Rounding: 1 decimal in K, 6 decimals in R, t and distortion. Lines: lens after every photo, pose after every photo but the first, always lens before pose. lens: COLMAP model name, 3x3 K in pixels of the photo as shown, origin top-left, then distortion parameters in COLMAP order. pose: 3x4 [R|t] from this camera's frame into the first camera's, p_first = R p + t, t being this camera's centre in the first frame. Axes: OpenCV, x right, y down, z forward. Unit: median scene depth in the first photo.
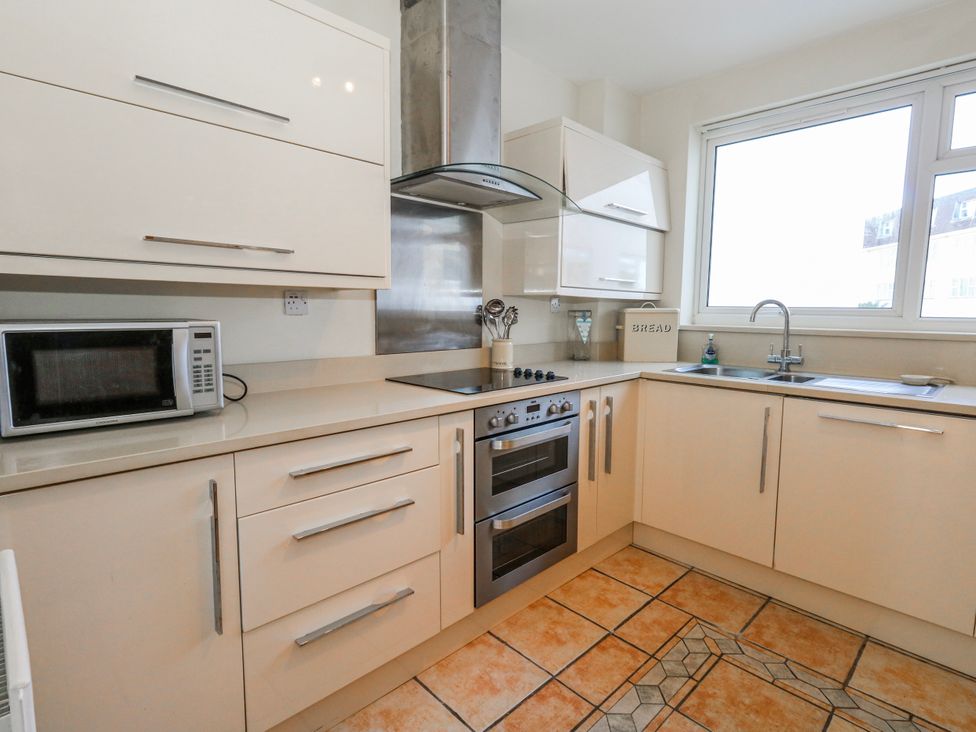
lens RADIAL K [[505.3, 0, 493.8], [0, 505.3, 360.5], [0, 0, 1]] dist [-0.000306, 0.000076]
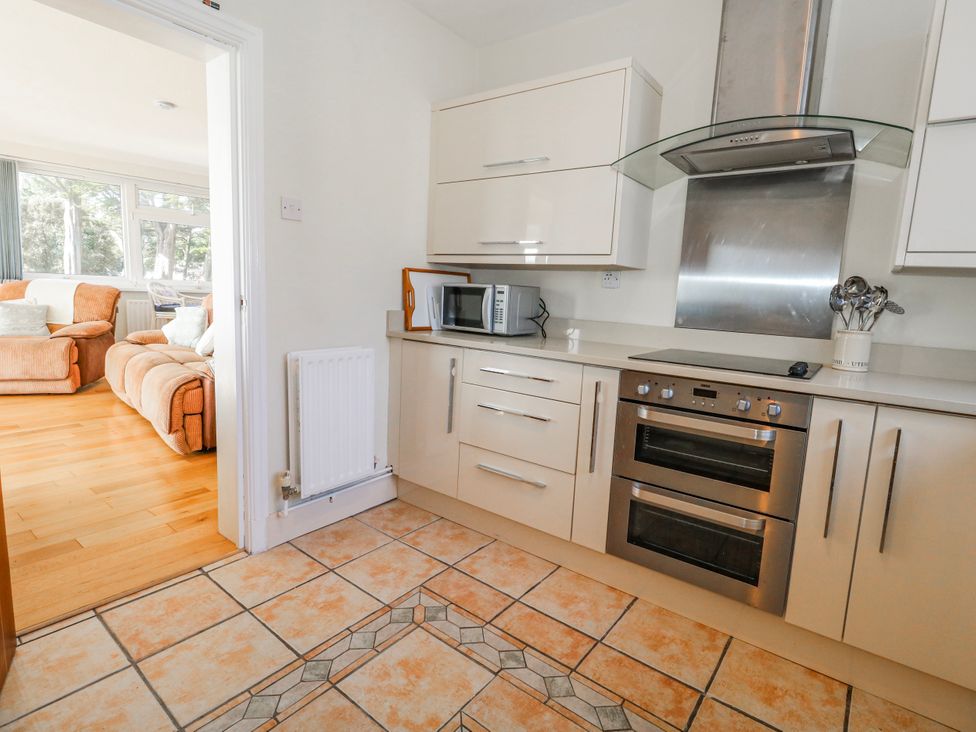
lens RADIAL K [[505.3, 0, 493.8], [0, 505.3, 360.5], [0, 0, 1]] dist [-0.000306, 0.000076]
pose [[0.135947, 0.130837, -0.982039, 0.911738], [-0.148088, 0.982789, 0.110437, -0.003809], [0.979586, 0.130415, 0.152983, 0.512592]]
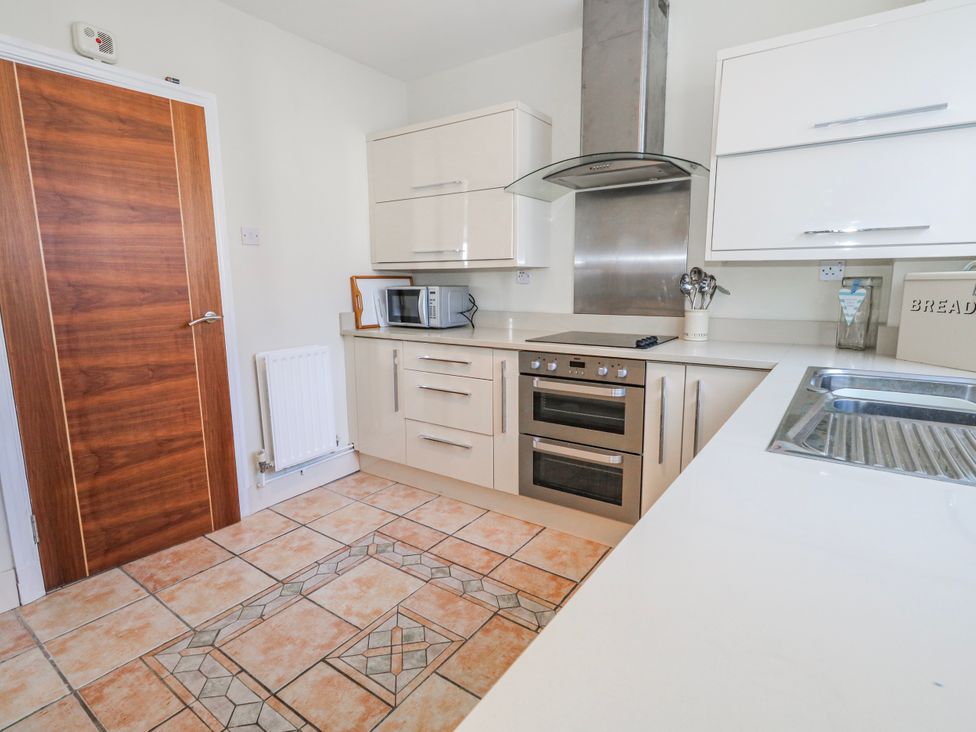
lens RADIAL K [[505.3, 0, 493.8], [0, 505.3, 360.5], [0, 0, 1]] dist [-0.000306, 0.000076]
pose [[0.179083, 0.143202, -0.973356, 1.206139], [-0.091515, 0.987485, 0.128443, -0.046777], [0.979568, 0.066074, 0.189947, 0.609490]]
